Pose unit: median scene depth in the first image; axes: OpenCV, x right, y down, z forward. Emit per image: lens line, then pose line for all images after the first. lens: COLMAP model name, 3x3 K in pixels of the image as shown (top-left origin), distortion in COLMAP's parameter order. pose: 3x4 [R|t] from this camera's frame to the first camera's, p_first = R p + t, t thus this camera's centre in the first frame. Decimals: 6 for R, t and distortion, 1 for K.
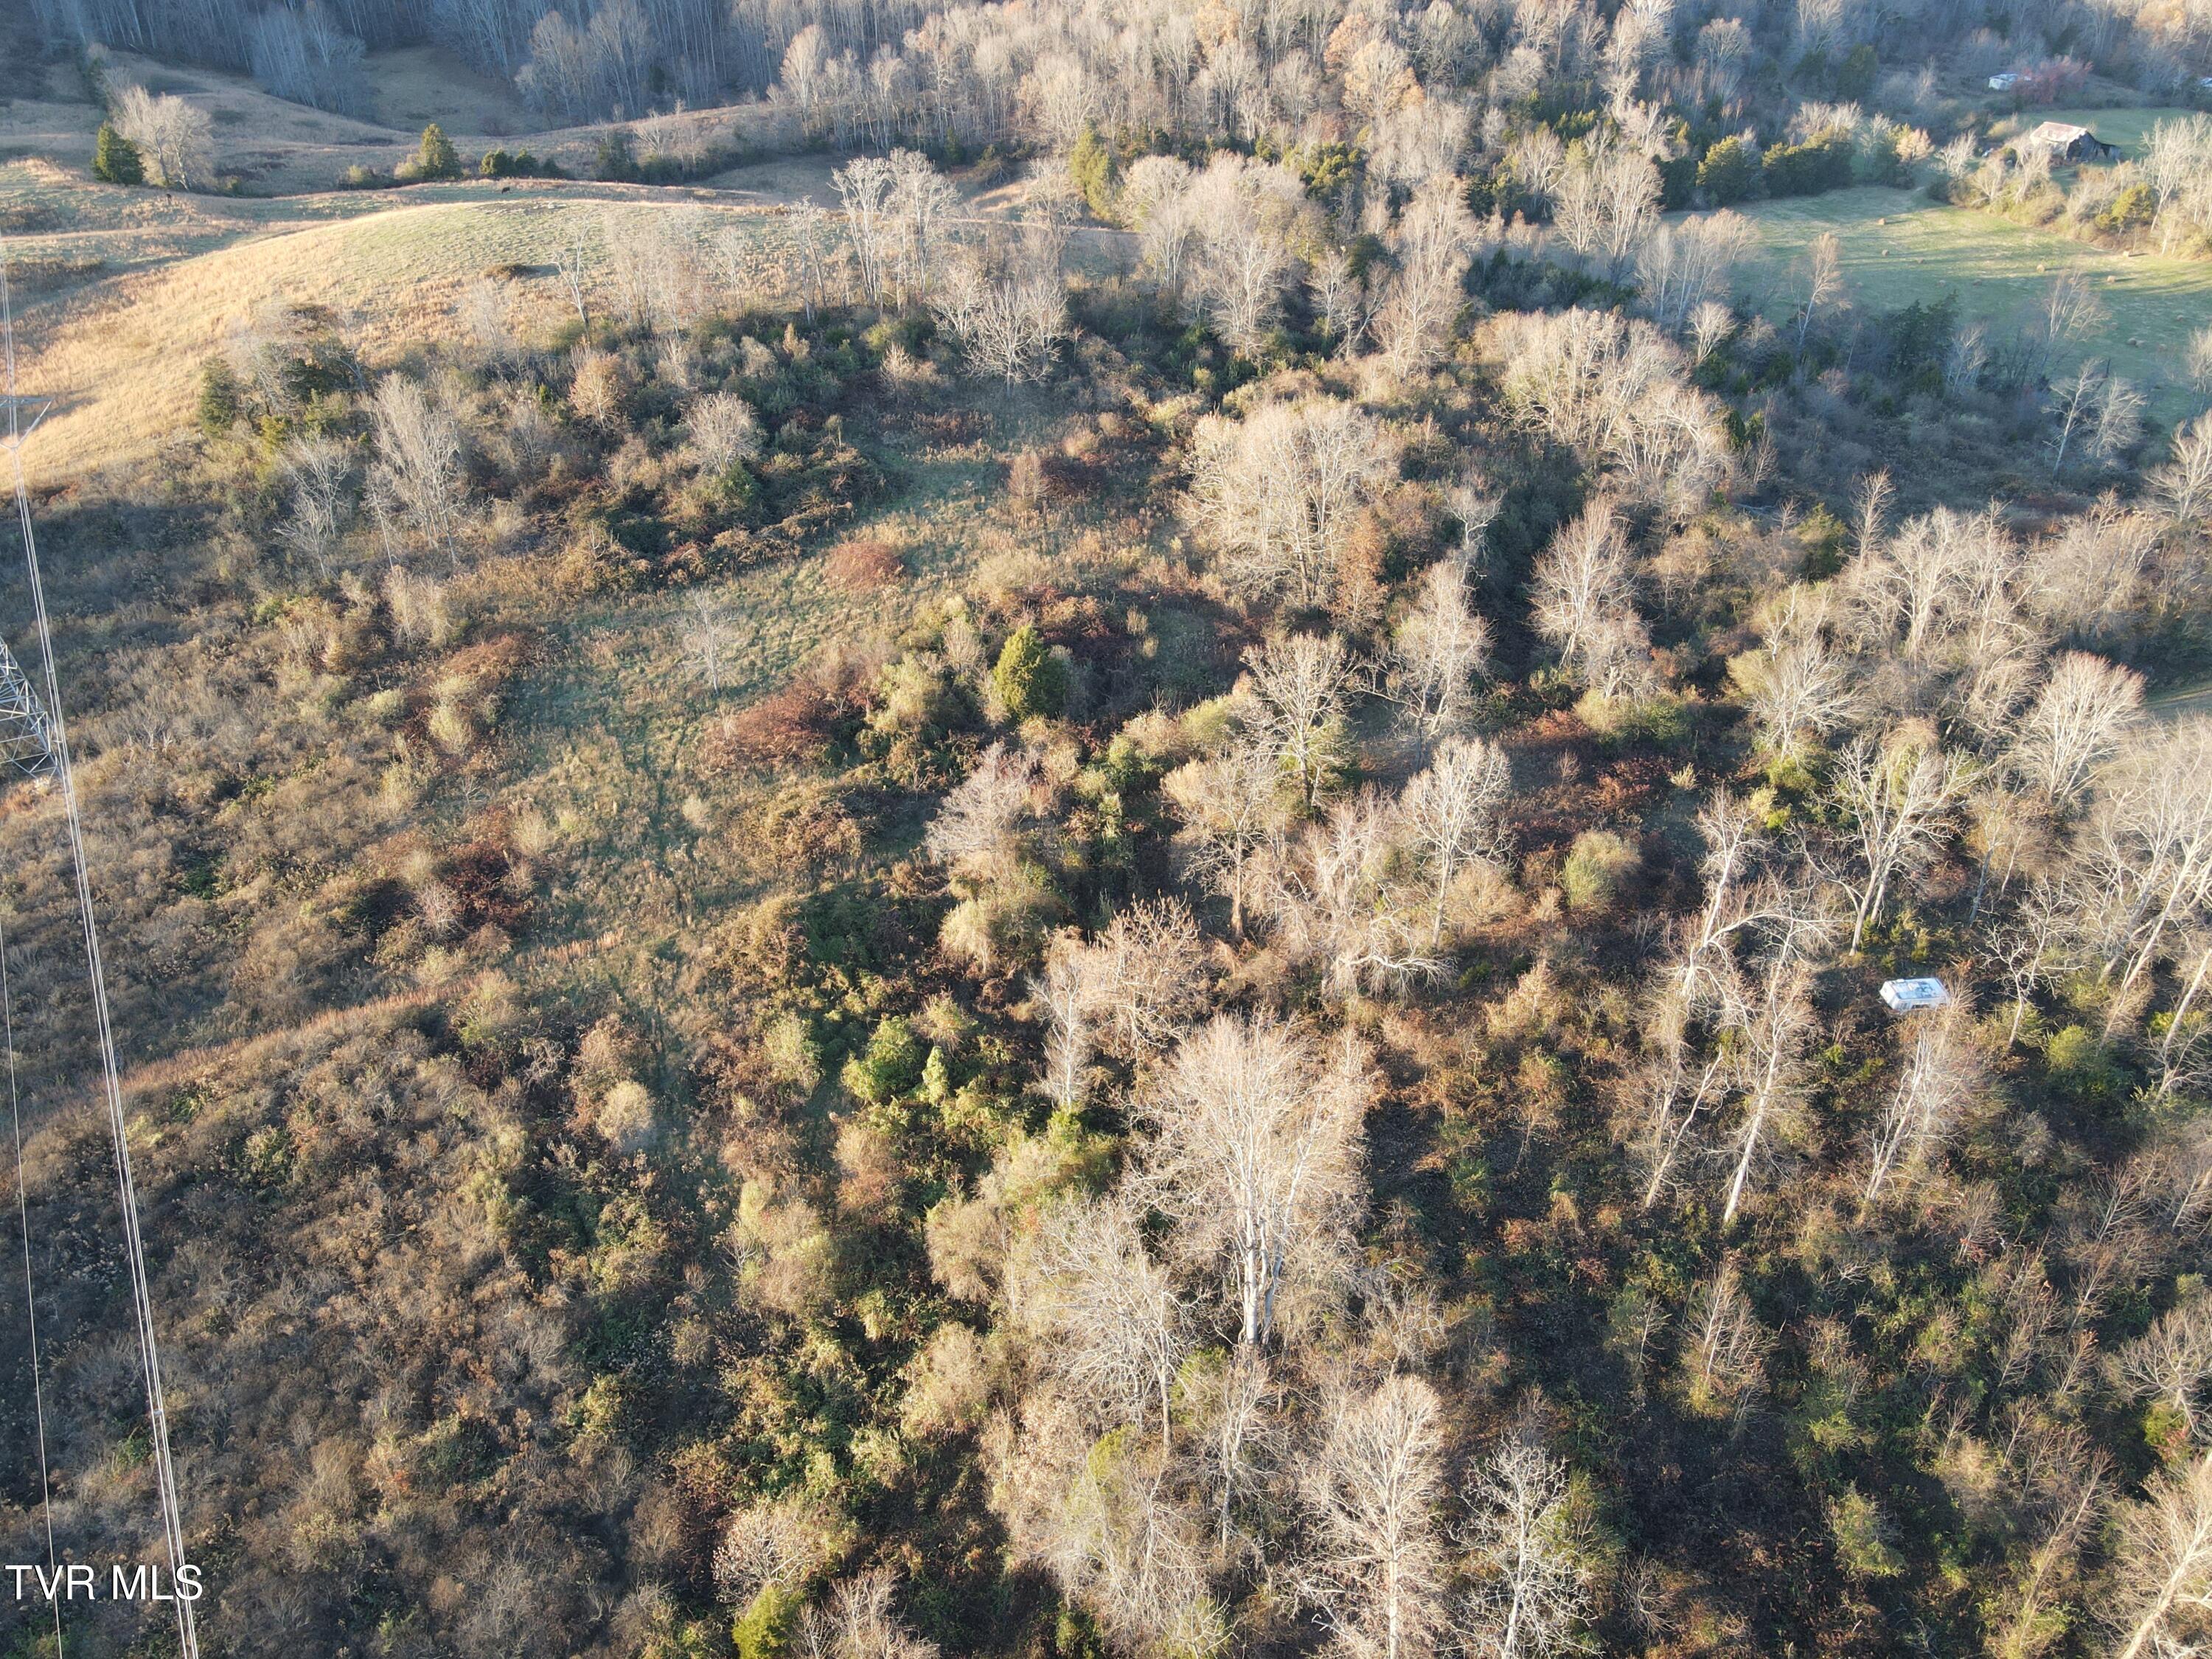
lens RADIAL K [[1571.7, 0, 1106.0], [0, 1571.7, 829.5], [0, 0, 1]] dist [0.010883, 0.002496]
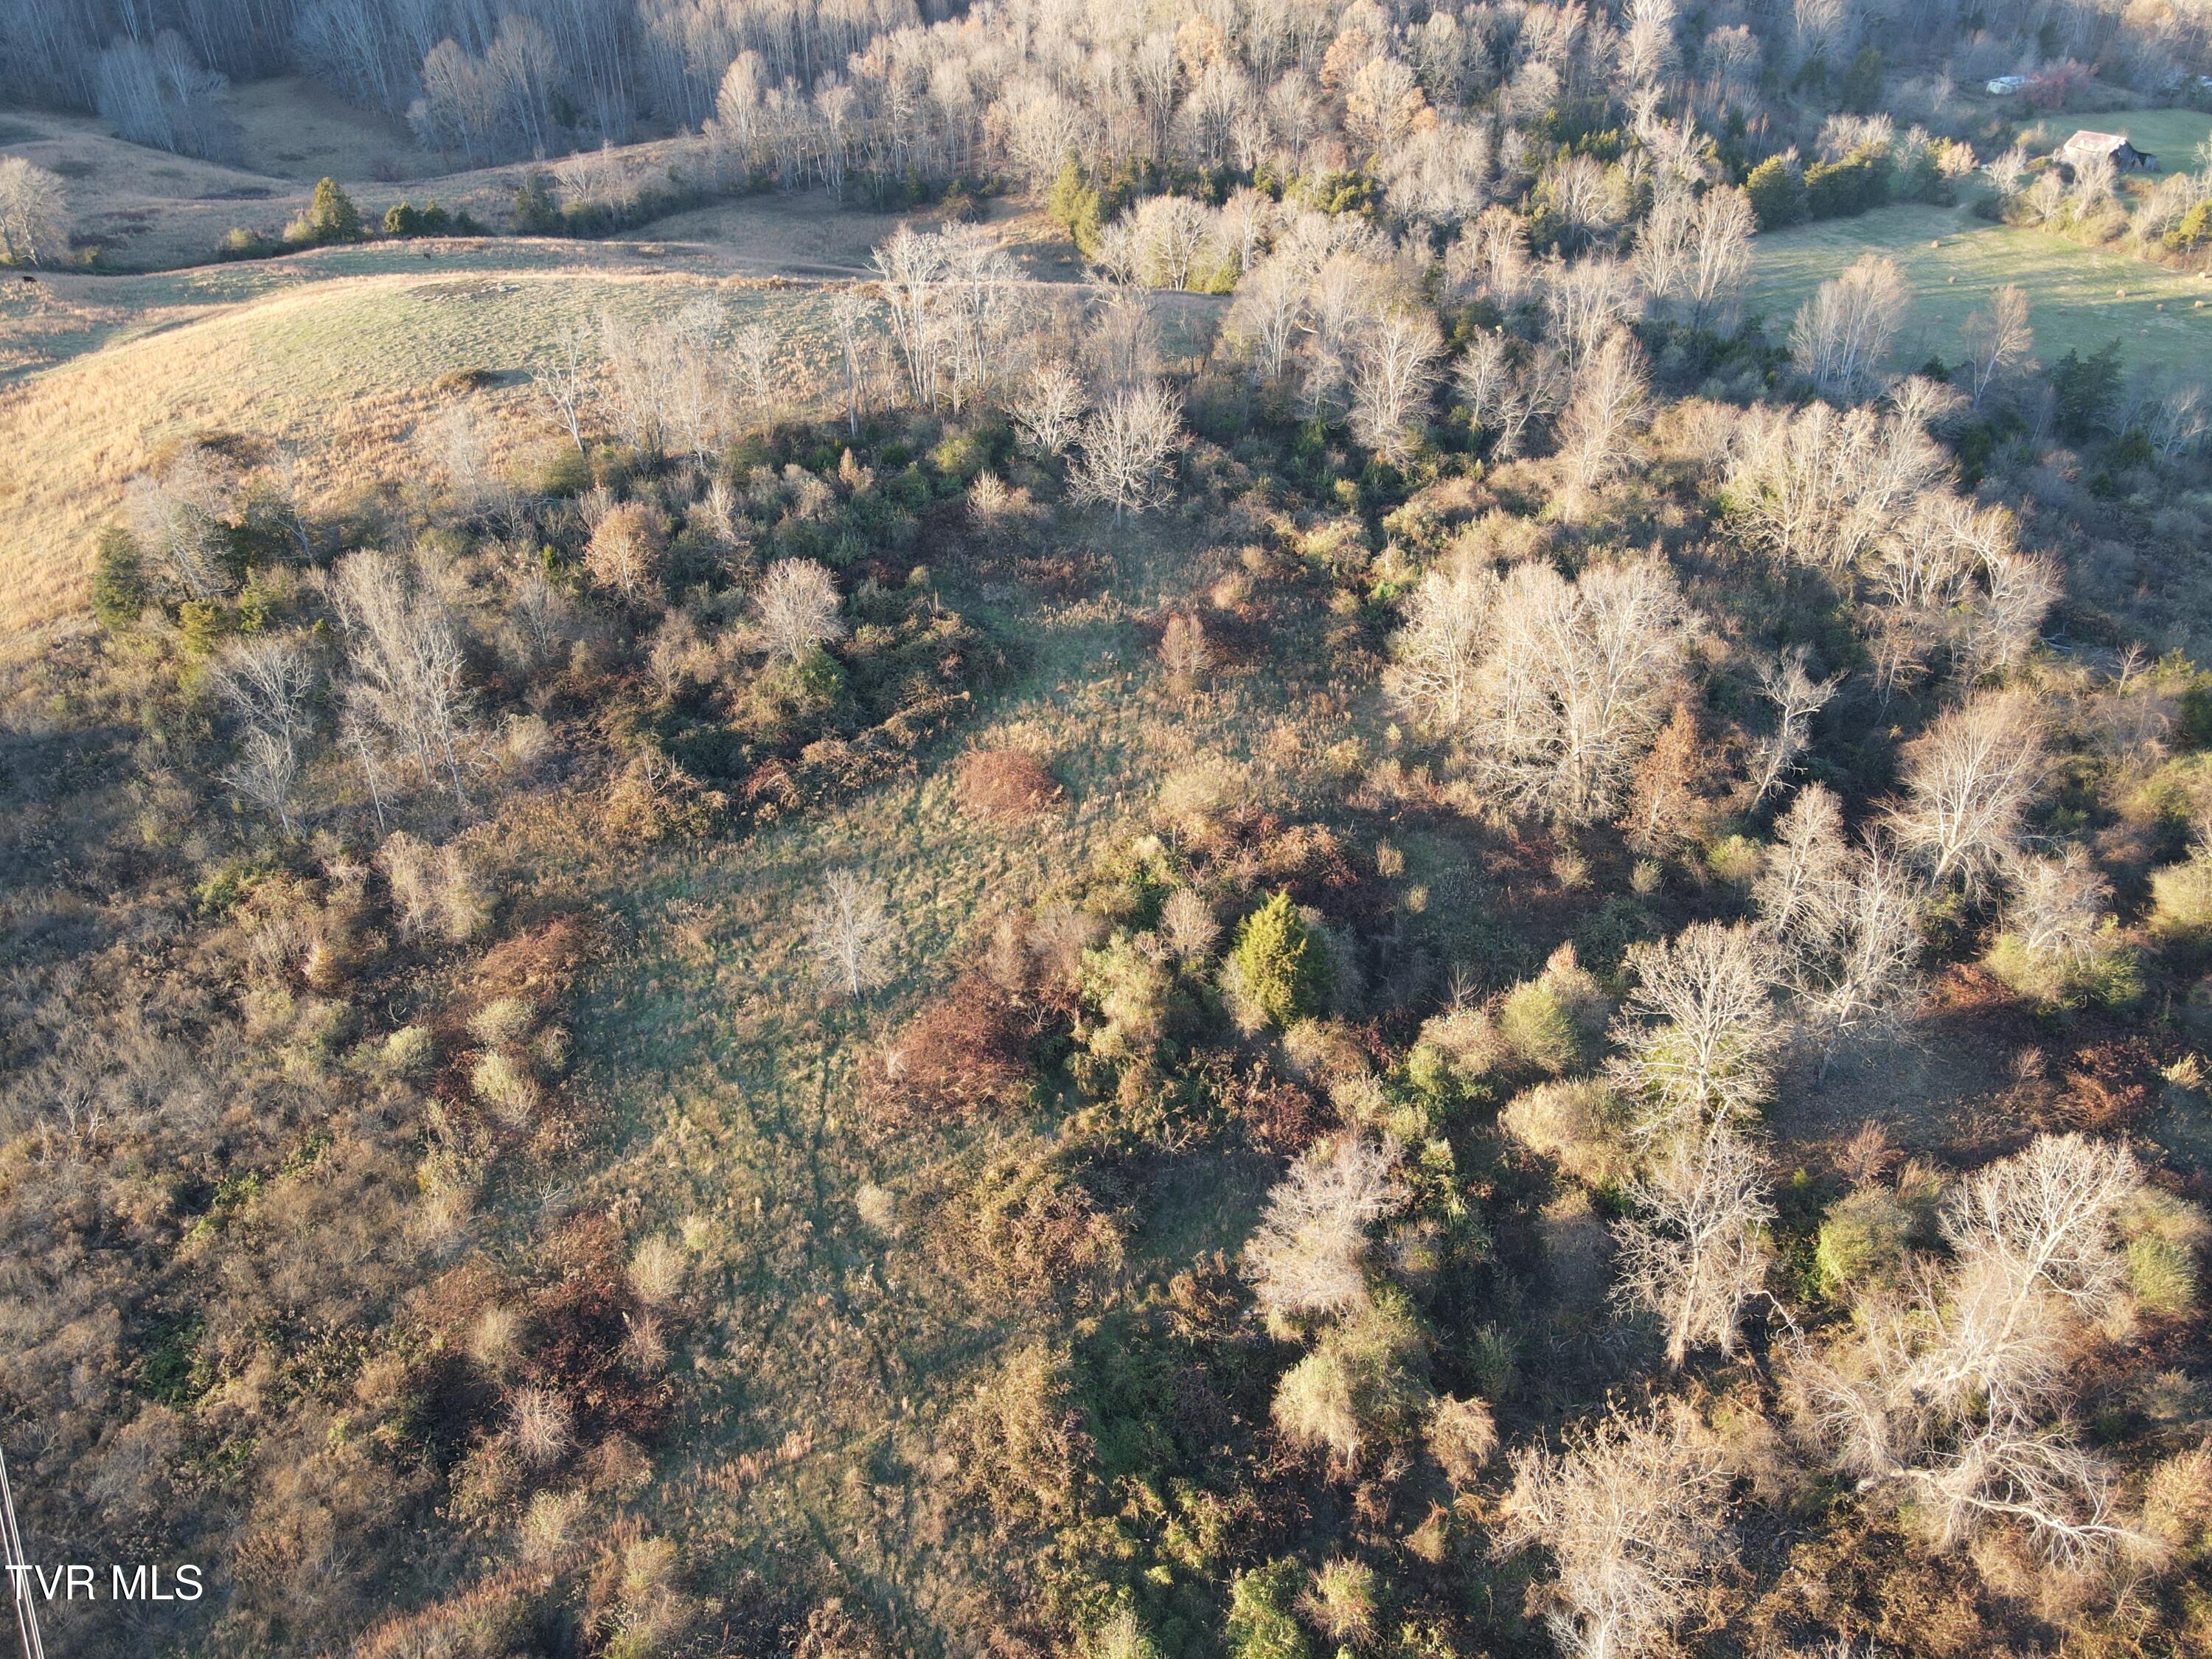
lens RADIAL K [[1571.7, 0, 1106.0], [0, 1571.7, 829.5], [0, 0, 1]] dist [0.010883, 0.002496]
pose [[0.996522, -0.051084, 0.065839, -0.149629], [0.051049, 0.998694, 0.002210, -0.137981], [-0.065866, 0.001158, 0.997828, 0.213863]]
